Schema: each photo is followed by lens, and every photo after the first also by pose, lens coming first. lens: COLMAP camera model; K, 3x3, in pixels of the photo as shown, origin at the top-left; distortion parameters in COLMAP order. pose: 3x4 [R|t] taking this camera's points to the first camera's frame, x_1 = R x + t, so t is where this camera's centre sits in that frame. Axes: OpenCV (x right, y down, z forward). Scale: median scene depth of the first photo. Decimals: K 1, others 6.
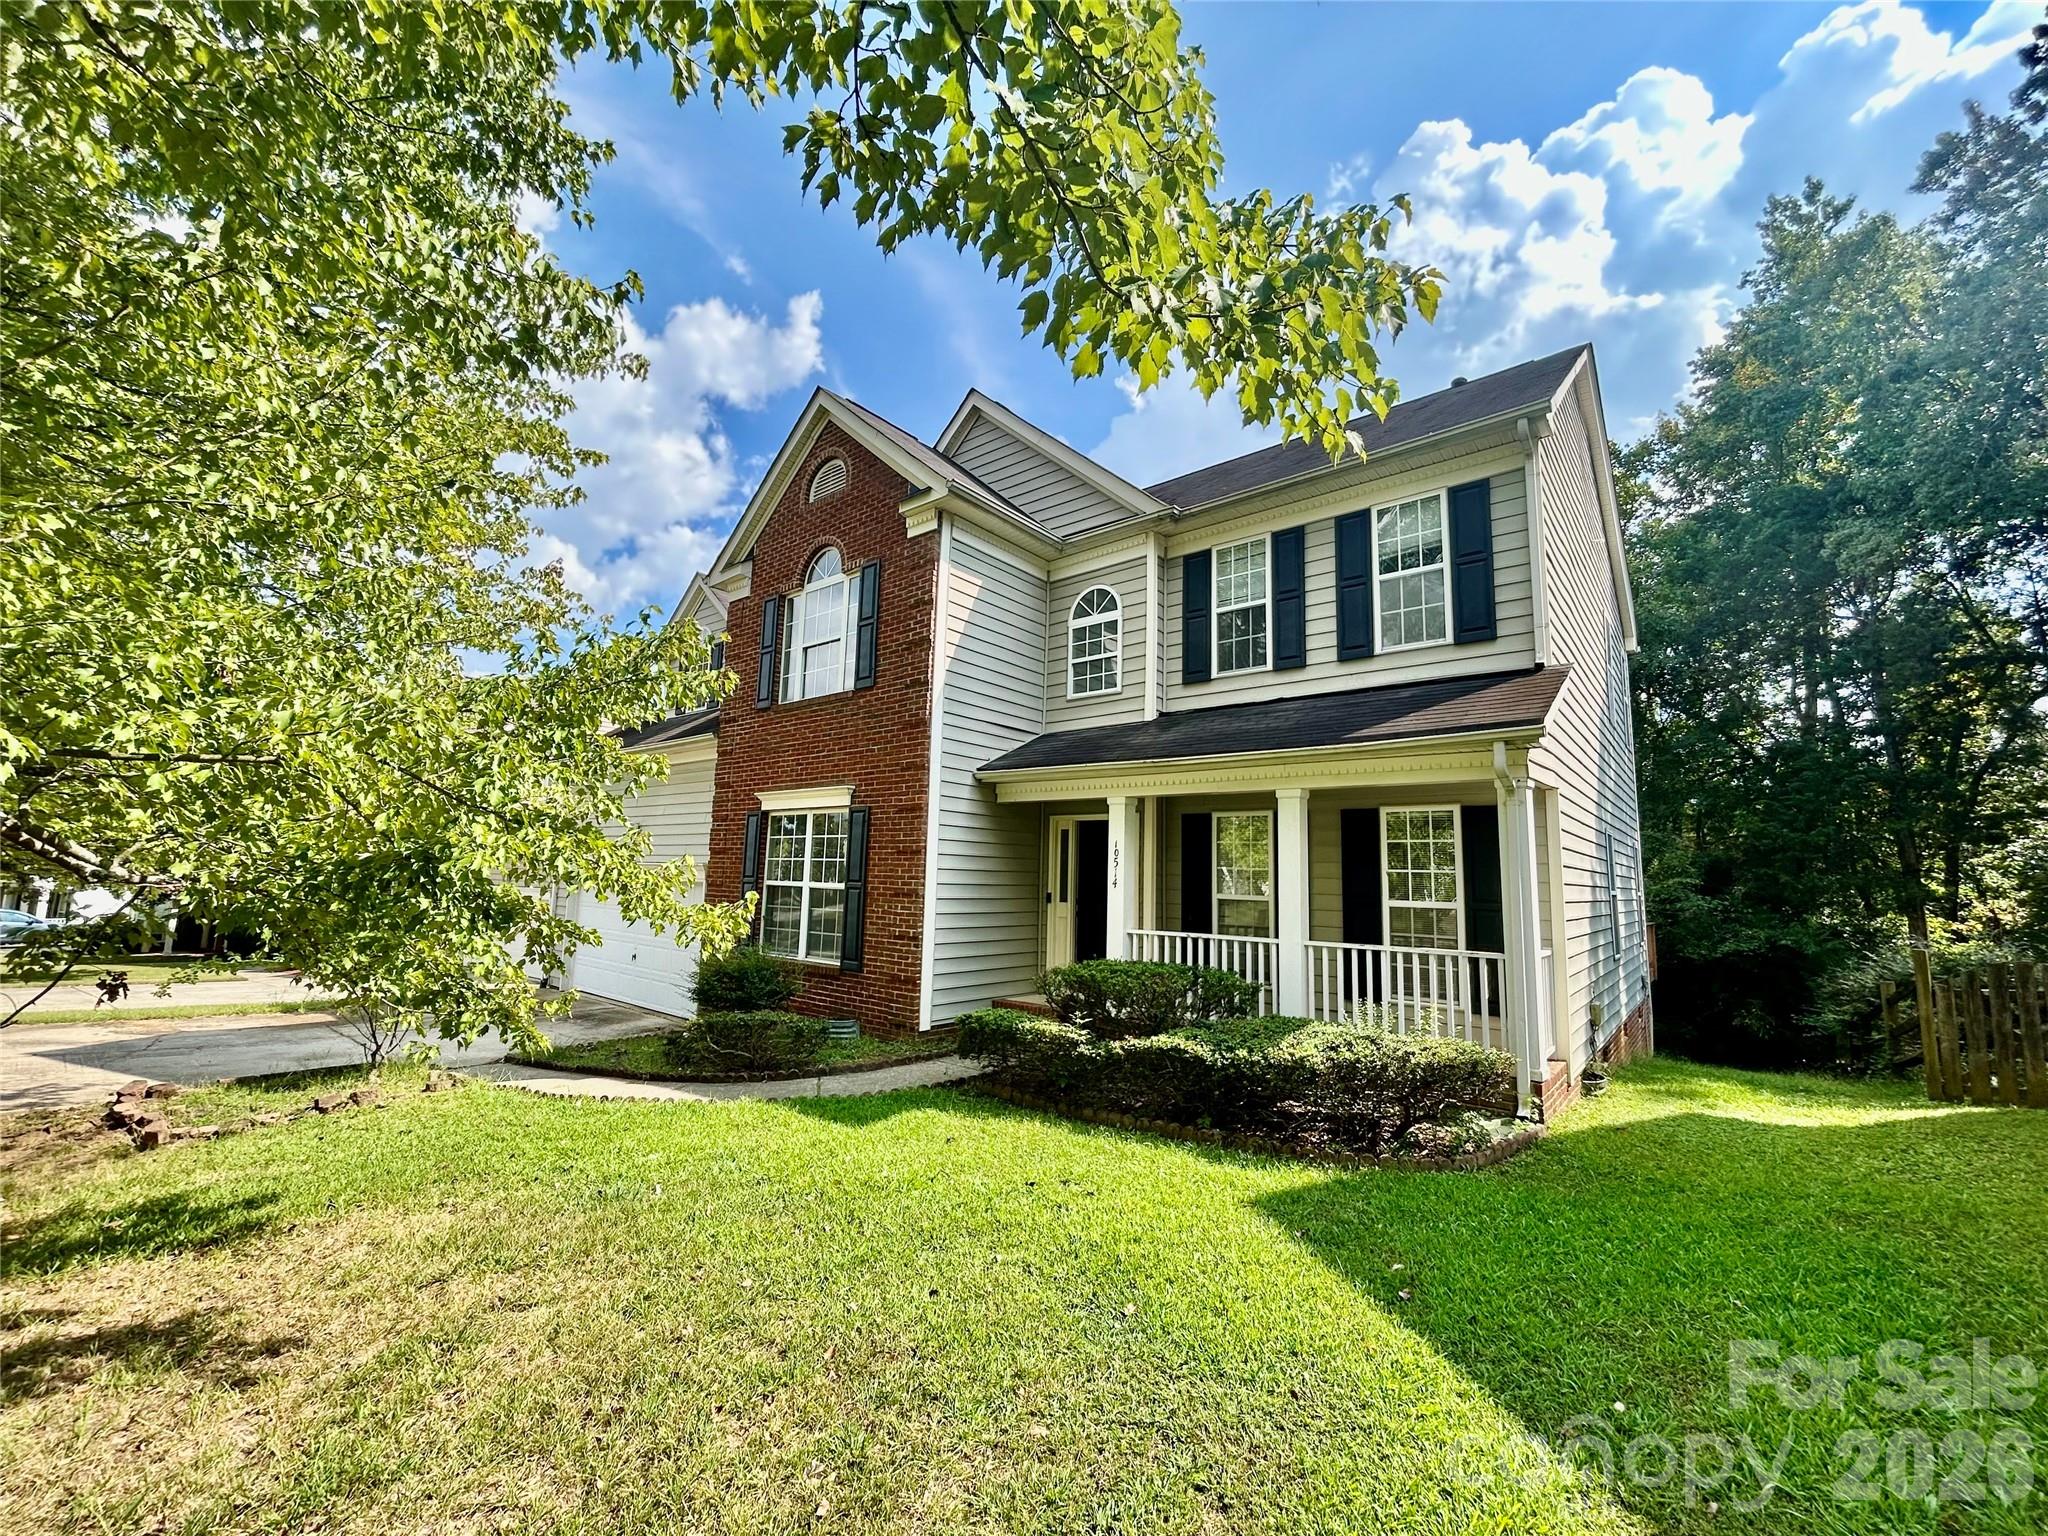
lens RADIAL K [[831.6, 0, 1017.0], [0, 831.6, 770.8], [0, 0, 1]] dist [-0.003930, 0.002053]
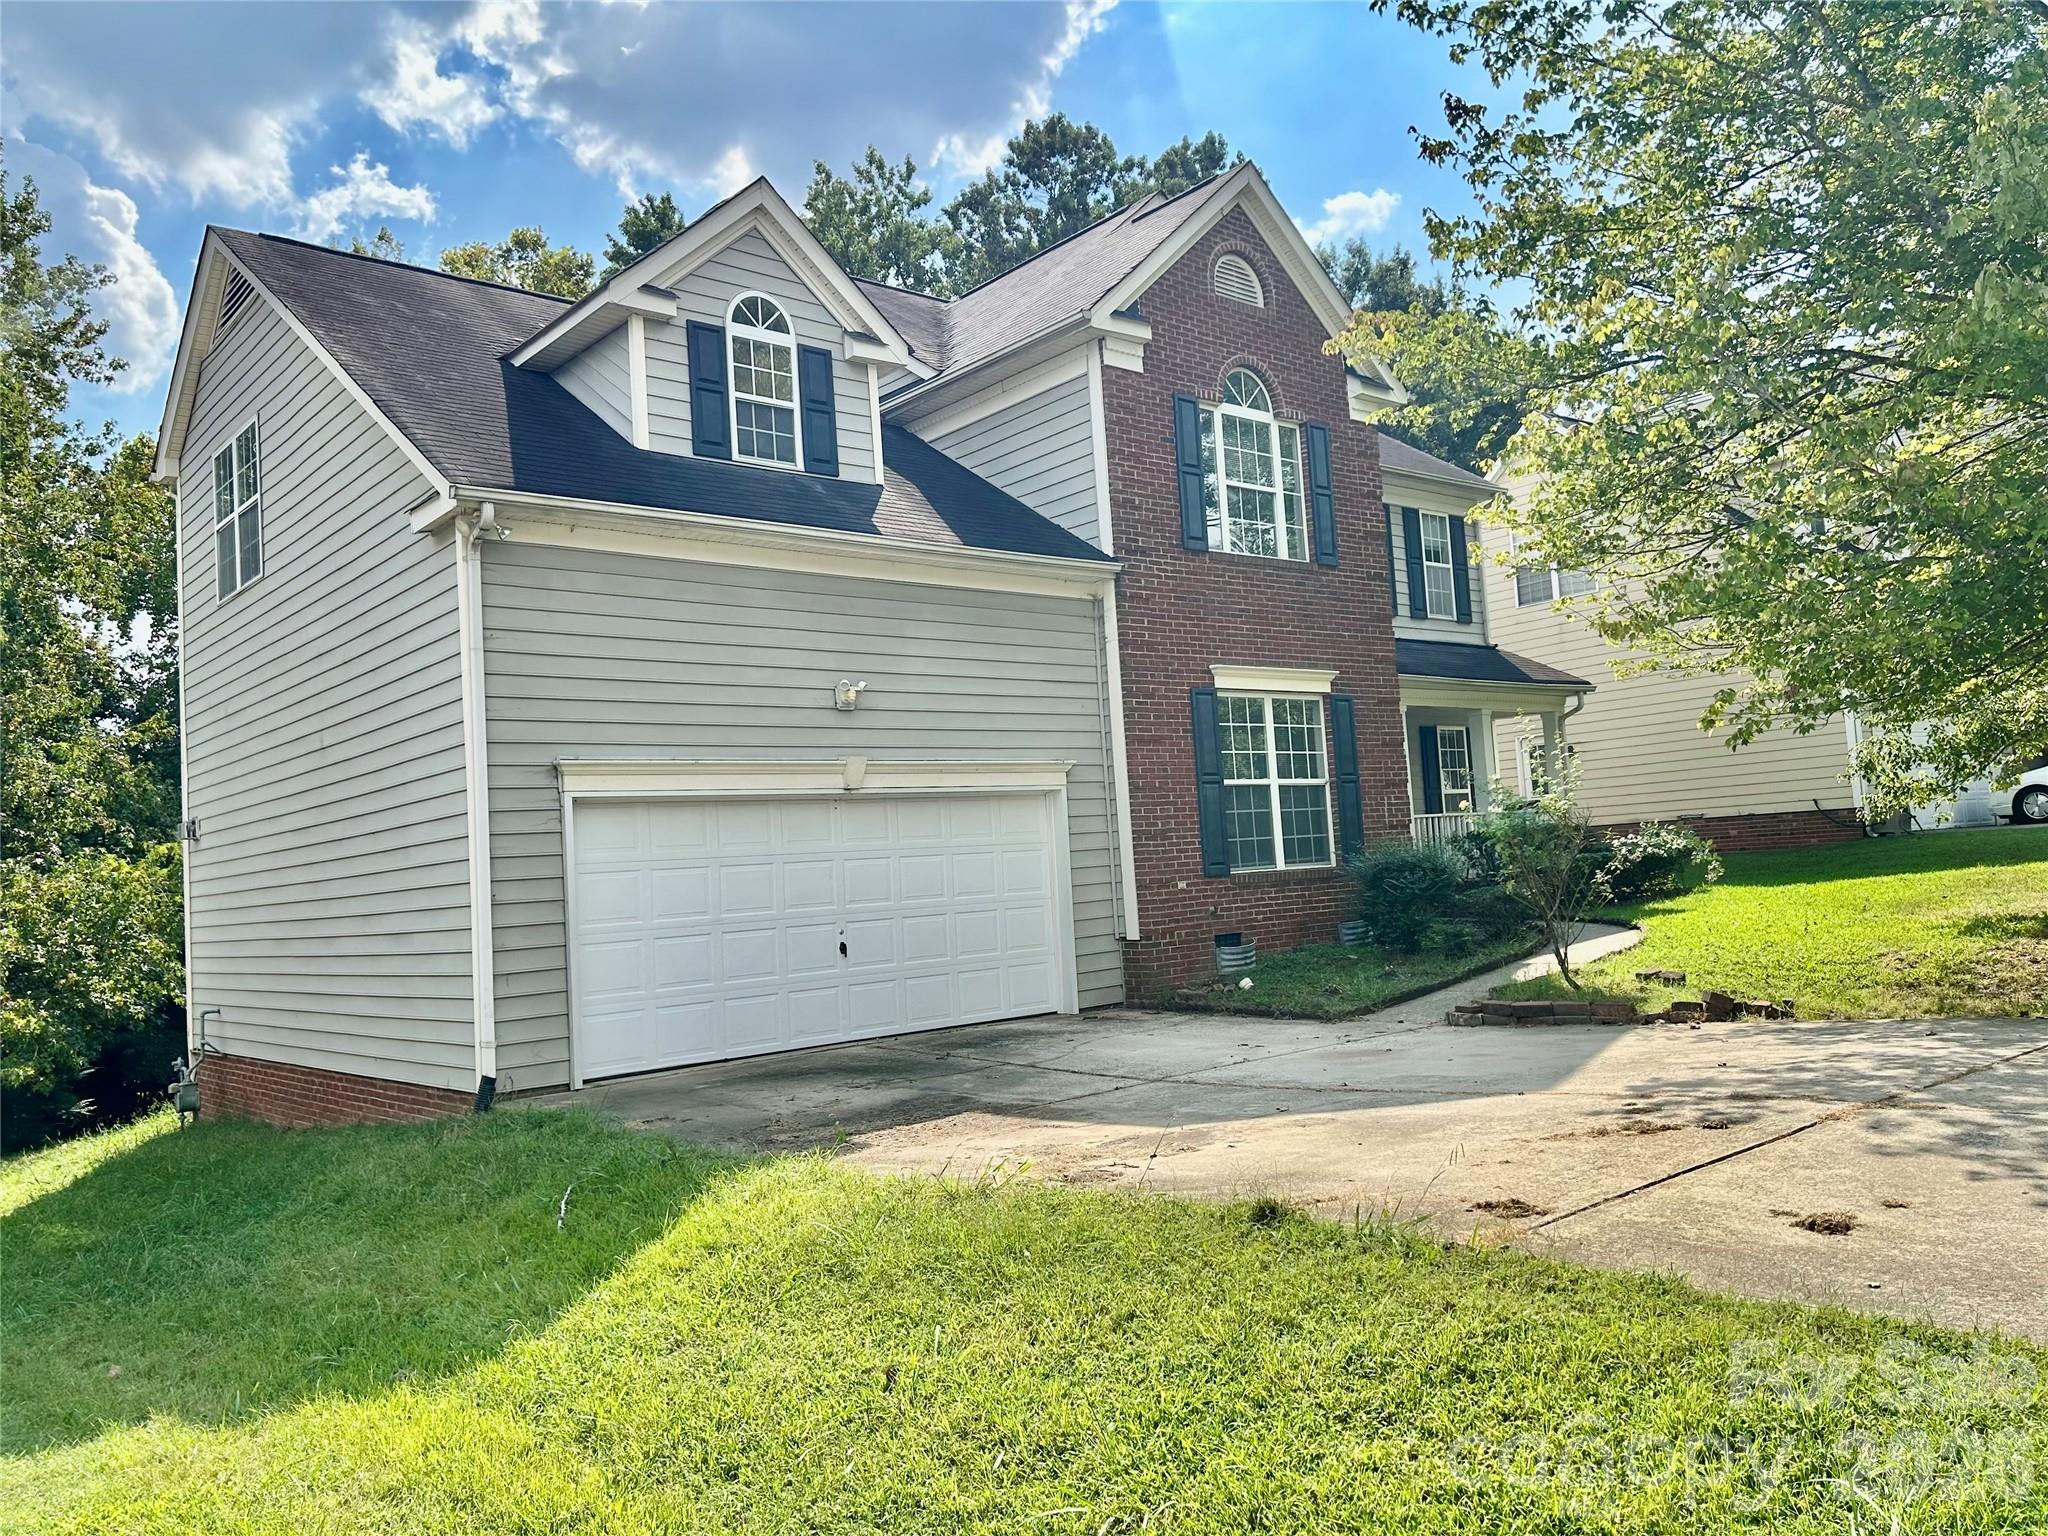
lens RADIAL K [[1534.9, 0, 1022.5], [0, 1534.9, 760.0], [0, 0, 1]] dist [0.045837, -0.045394]
pose [[0.155428, 0.034604, 0.987241, -2.113921], [-0.057716, 0.997997, -0.025894, 0.197021], [-0.986160, -0.052955, 0.157114, 1.176075]]
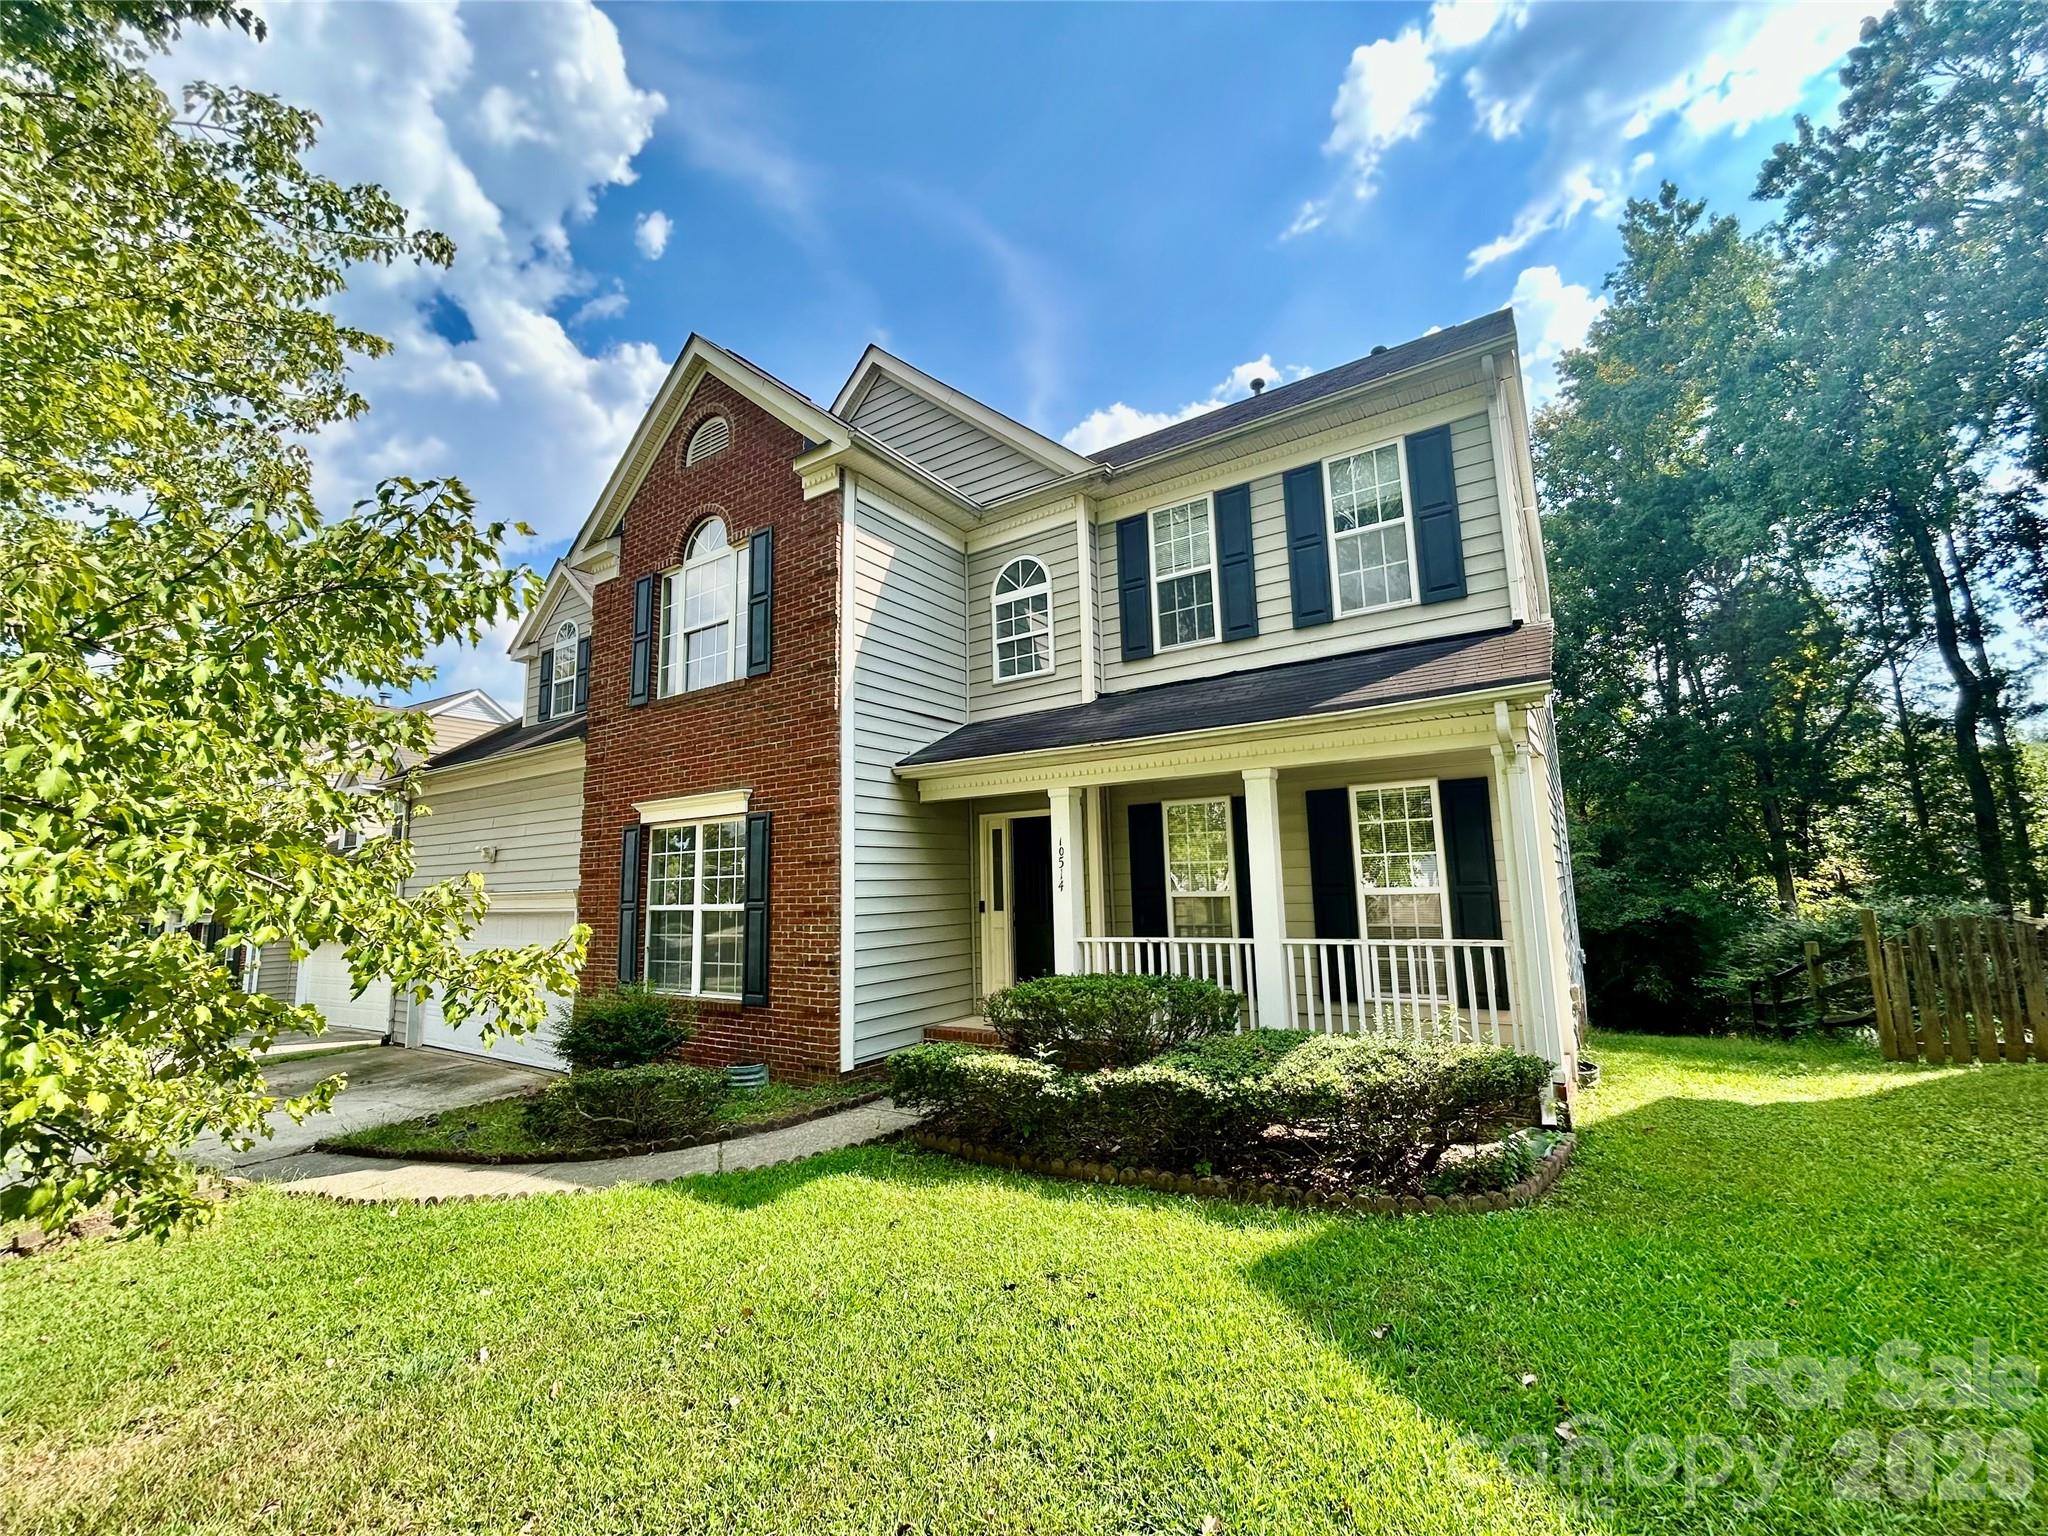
lens RADIAL K [[831.6, 0, 1021.3], [0, 831.6, 772.9], [0, 0, 1]] dist [-0.003930, 0.002053]
pose [[0.992029, -0.037944, 0.120164, -0.024508], [0.038702, 0.999243, -0.003982, 0.017075], [-0.119922, 0.008601, 0.992746, 0.128154]]
